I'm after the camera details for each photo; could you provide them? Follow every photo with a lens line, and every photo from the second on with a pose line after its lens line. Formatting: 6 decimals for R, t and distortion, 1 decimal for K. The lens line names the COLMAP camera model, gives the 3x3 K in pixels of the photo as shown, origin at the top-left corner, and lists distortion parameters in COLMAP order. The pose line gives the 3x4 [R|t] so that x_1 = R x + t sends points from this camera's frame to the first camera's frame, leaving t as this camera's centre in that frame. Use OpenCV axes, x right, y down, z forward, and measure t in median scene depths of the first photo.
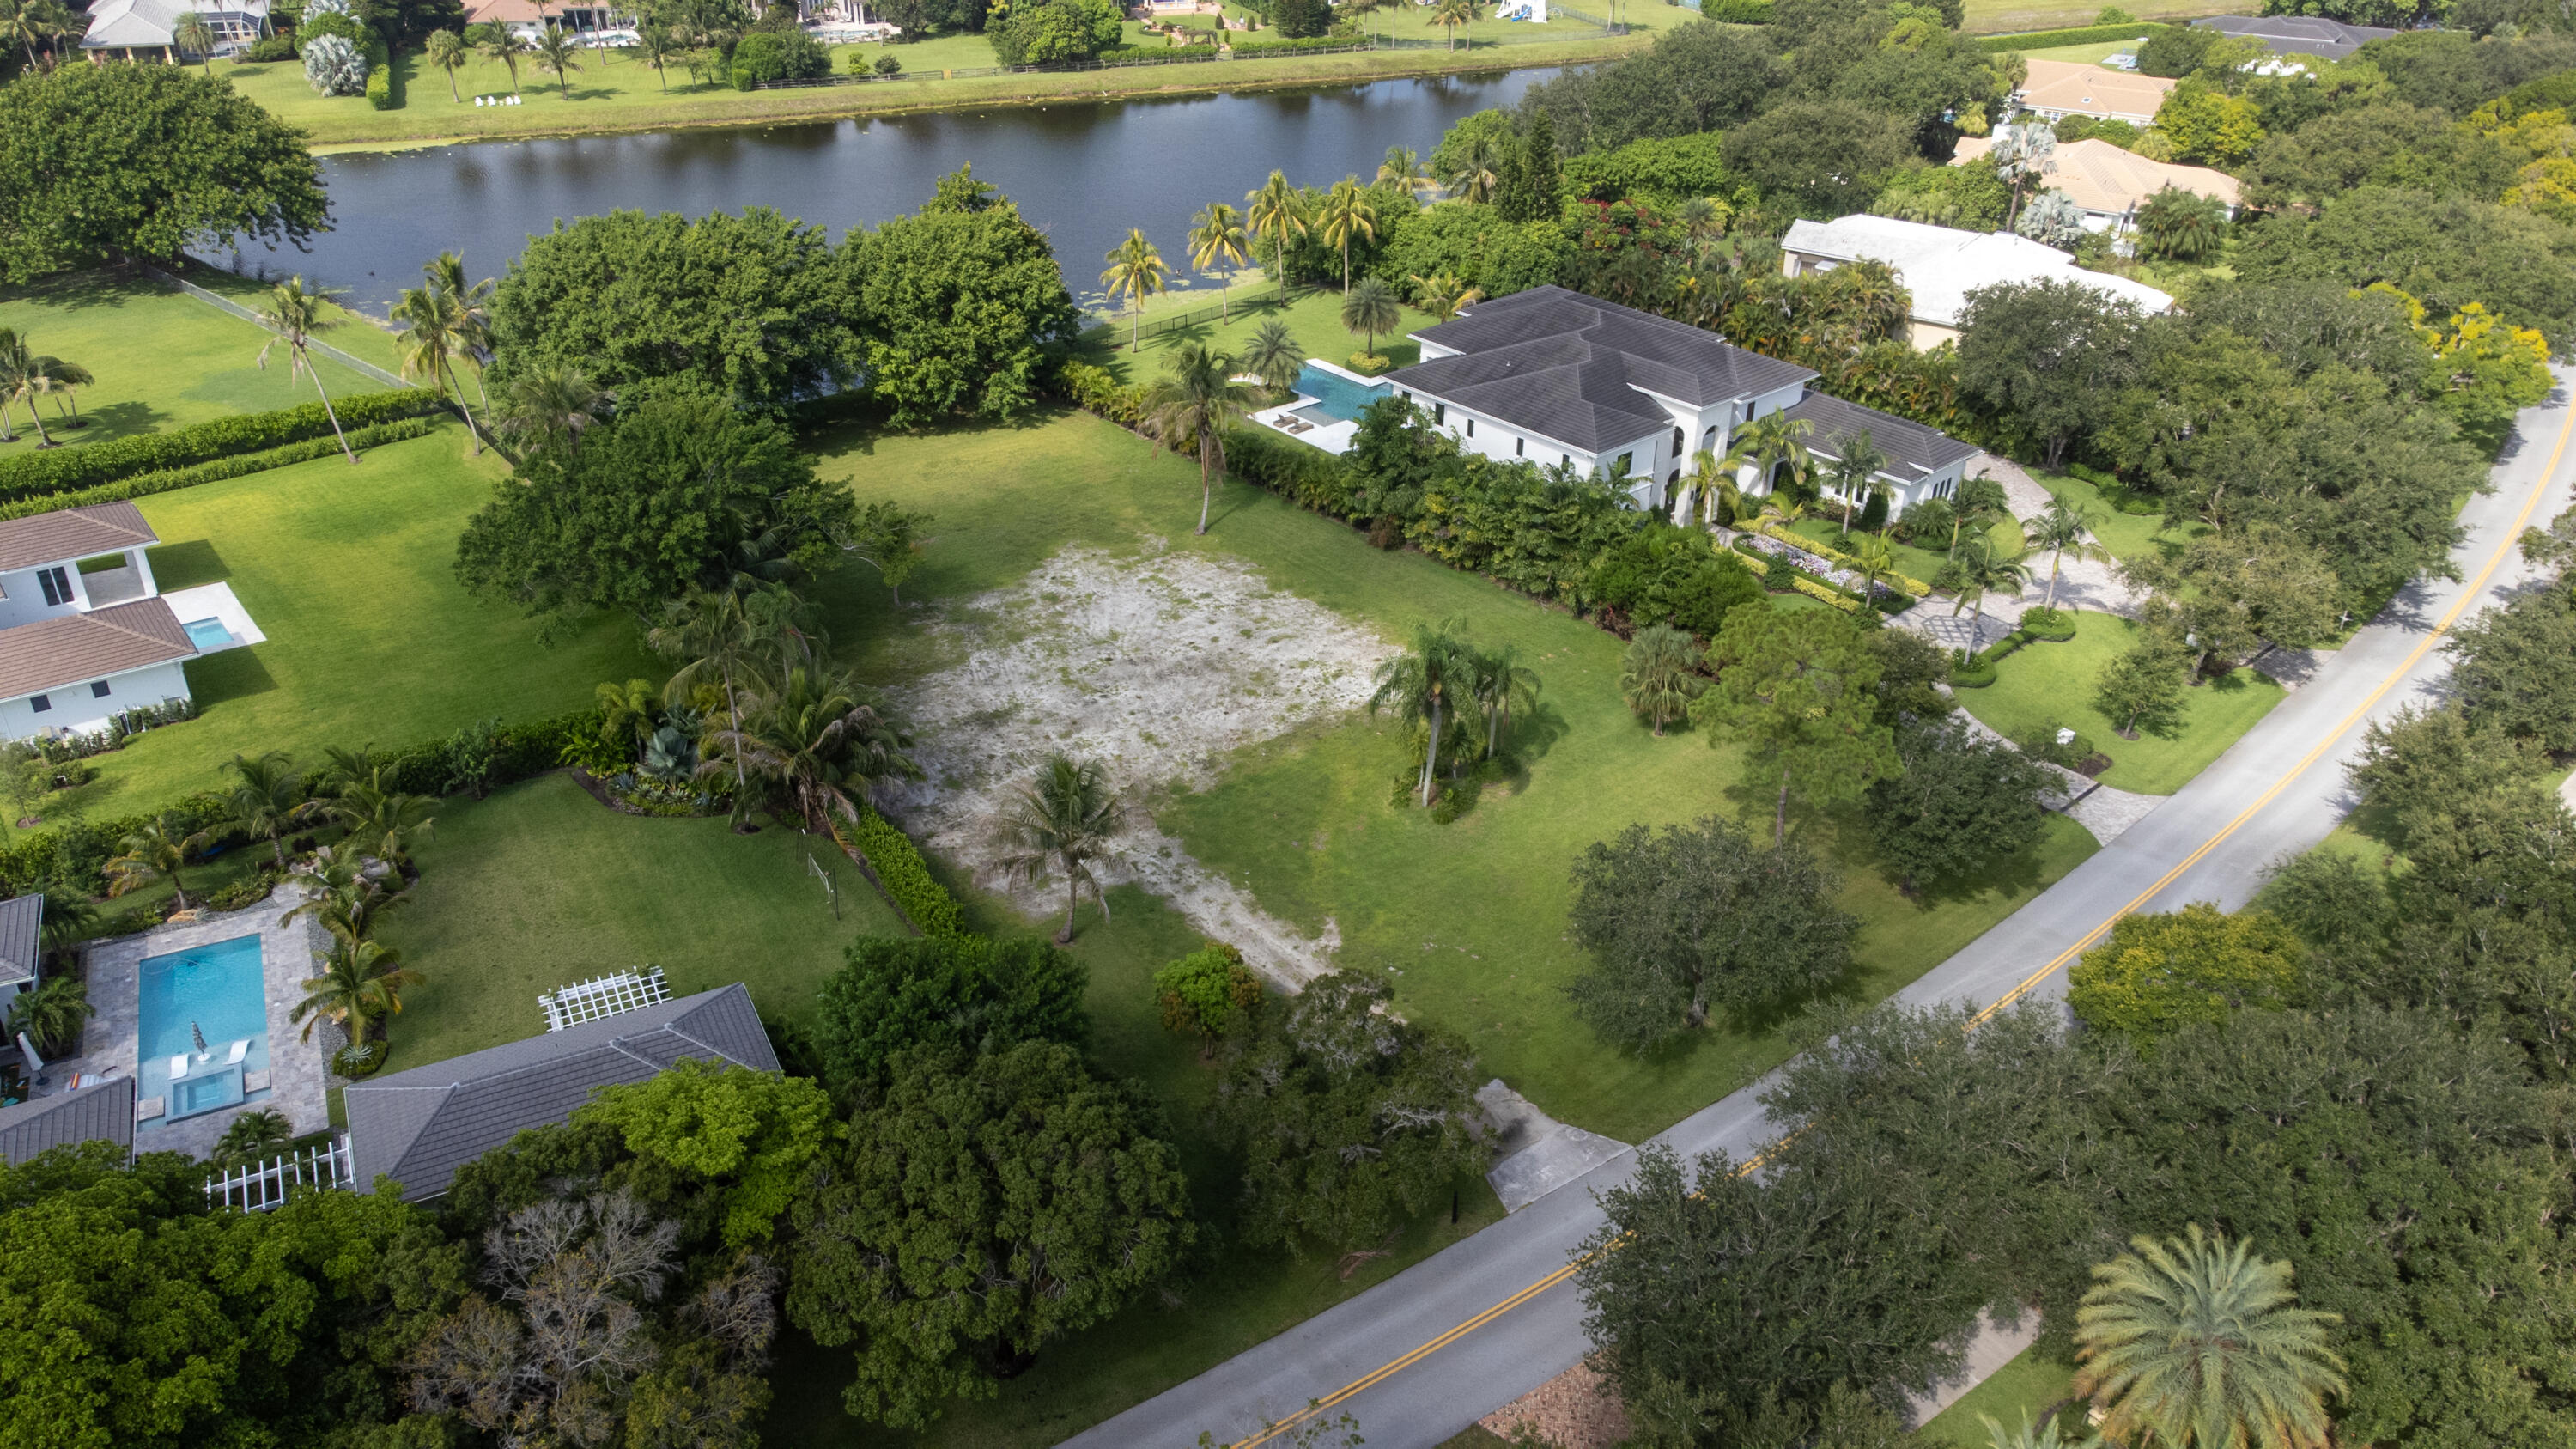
lens RADIAL K [[1926.5, 0, 1288.0], [0, 1926.5, 724.5], [0, 0, 1]] dist [0.022481, 0.048809]
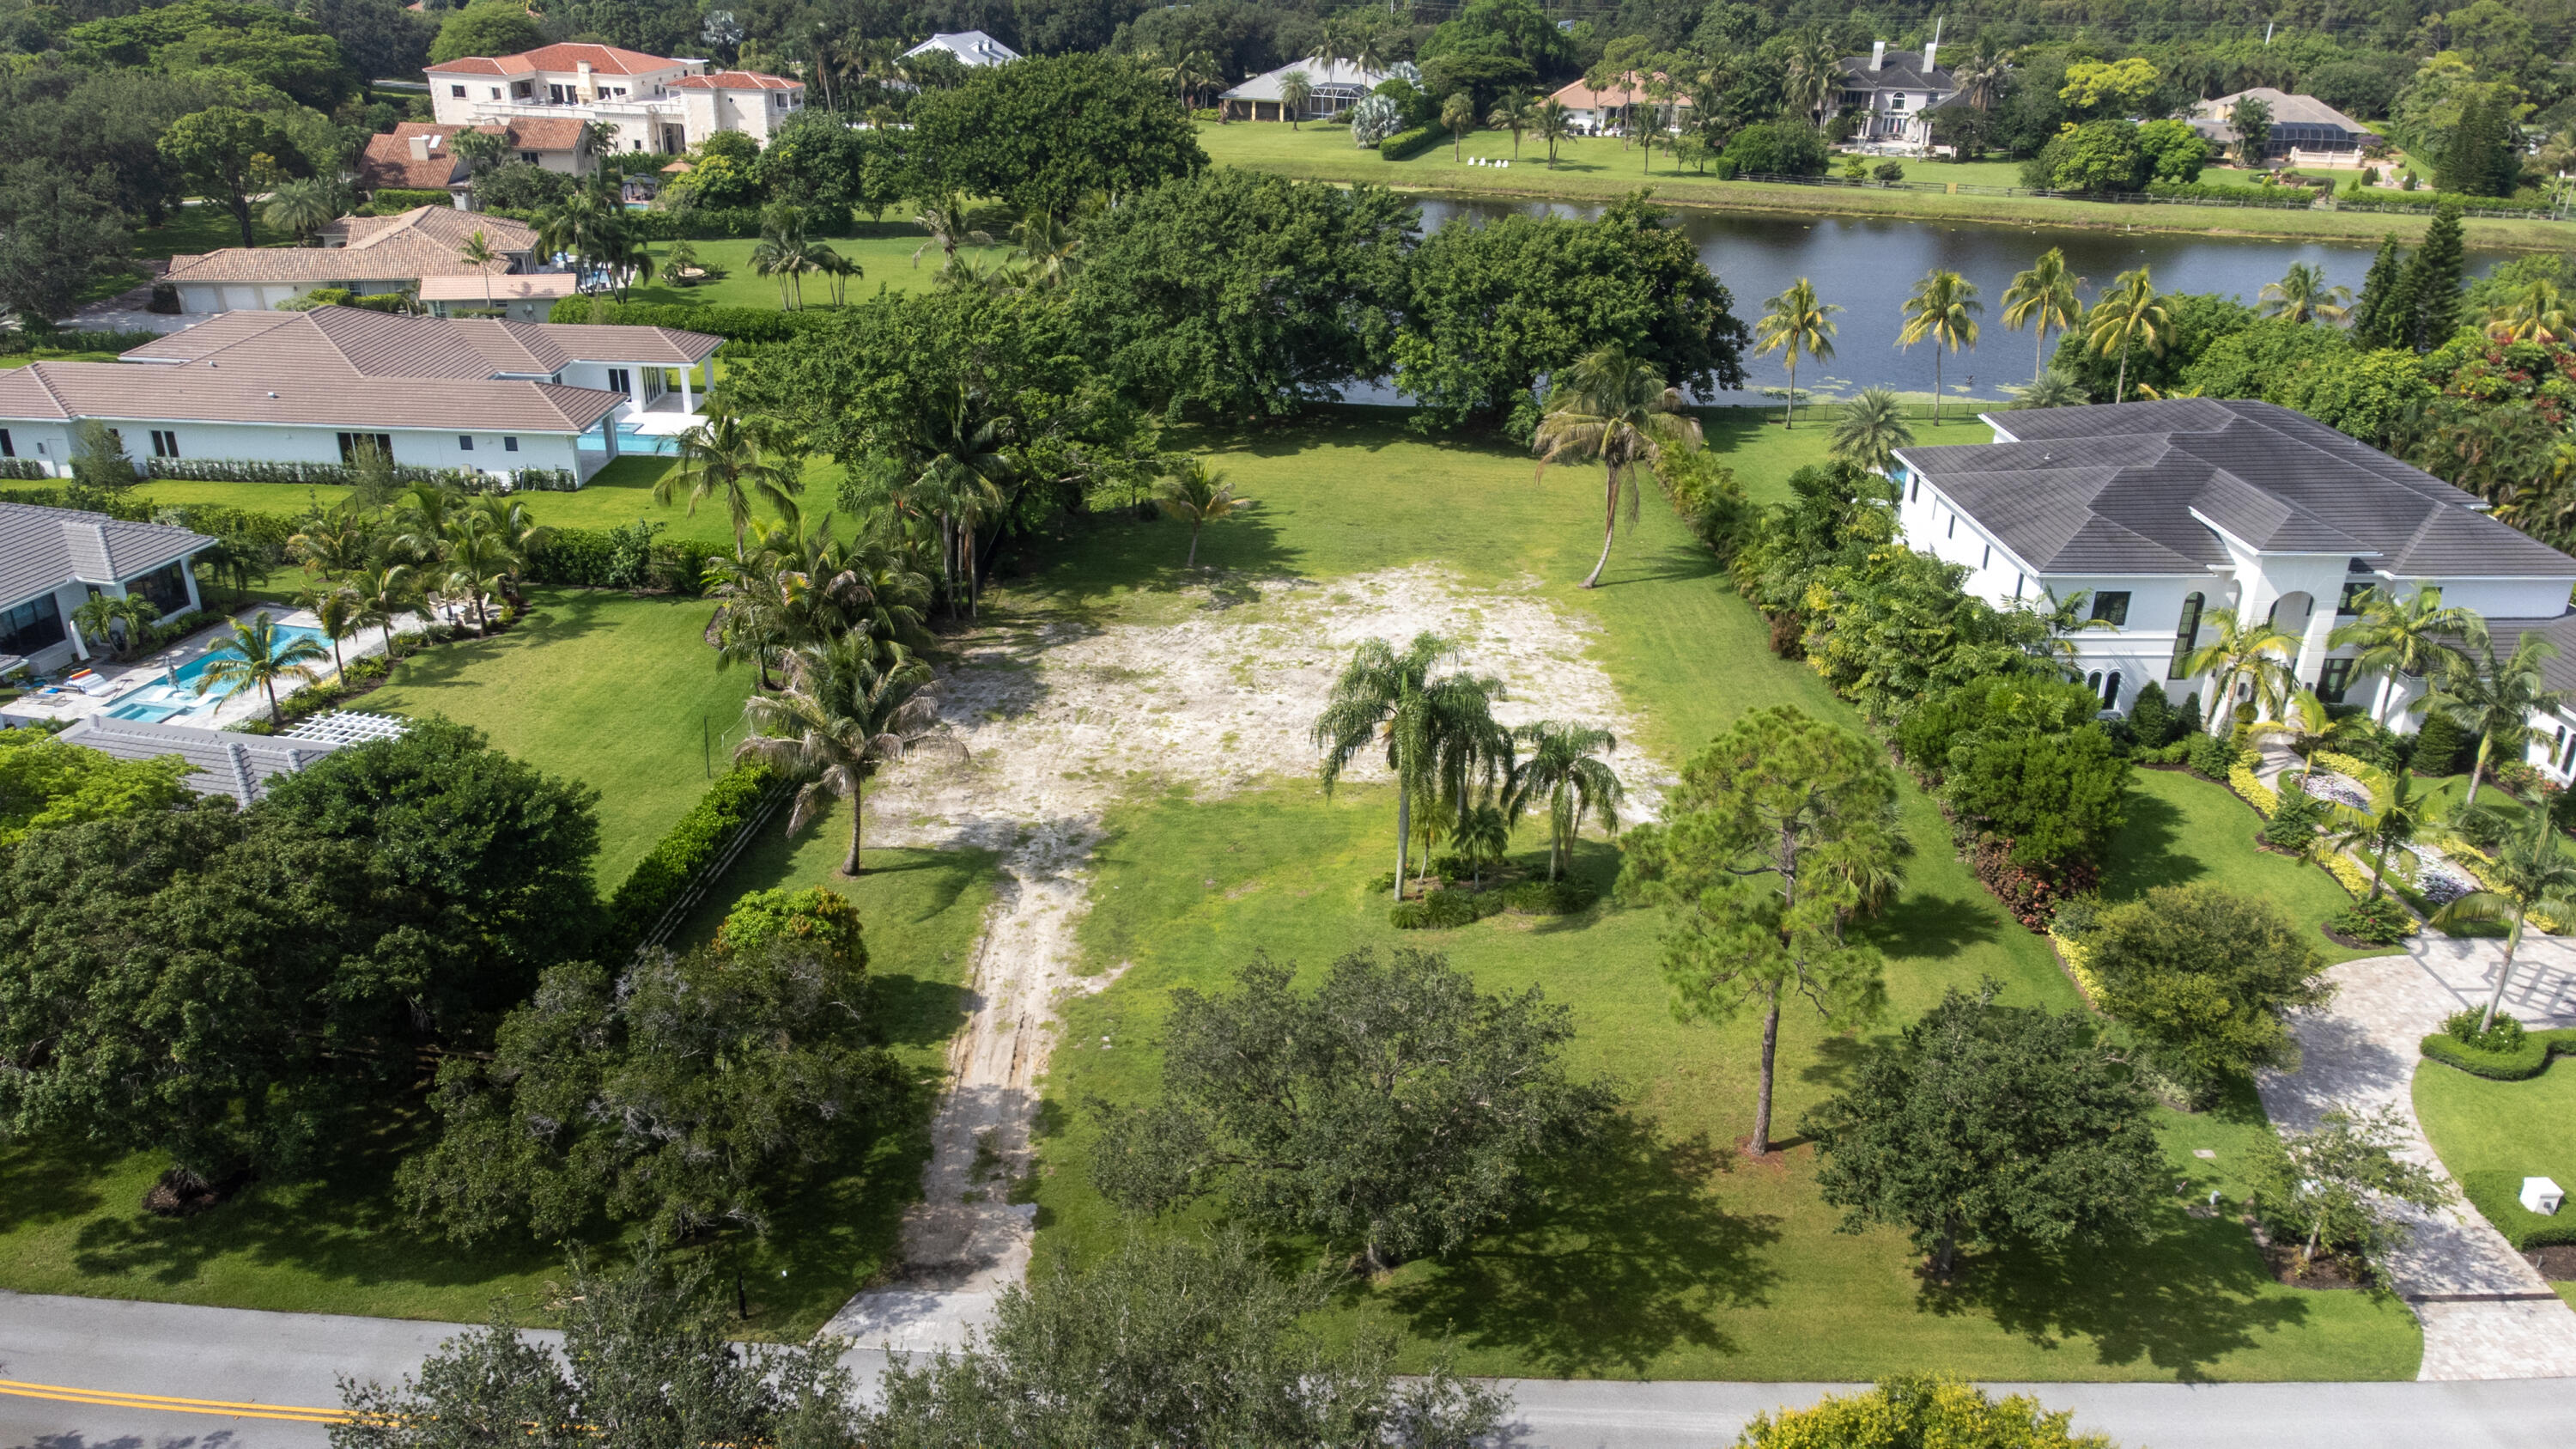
lens RADIAL K [[1926.5, 0, 1288.0], [0, 1926.5, 724.5], [0, 0, 1]] dist [0.022481, 0.048809]
pose [[0.771564, 0.258806, -0.581128, 0.330968], [-0.317612, 0.948221, 0.000598, -0.005612], [0.551192, 0.184112, 0.813812, 0.278514]]
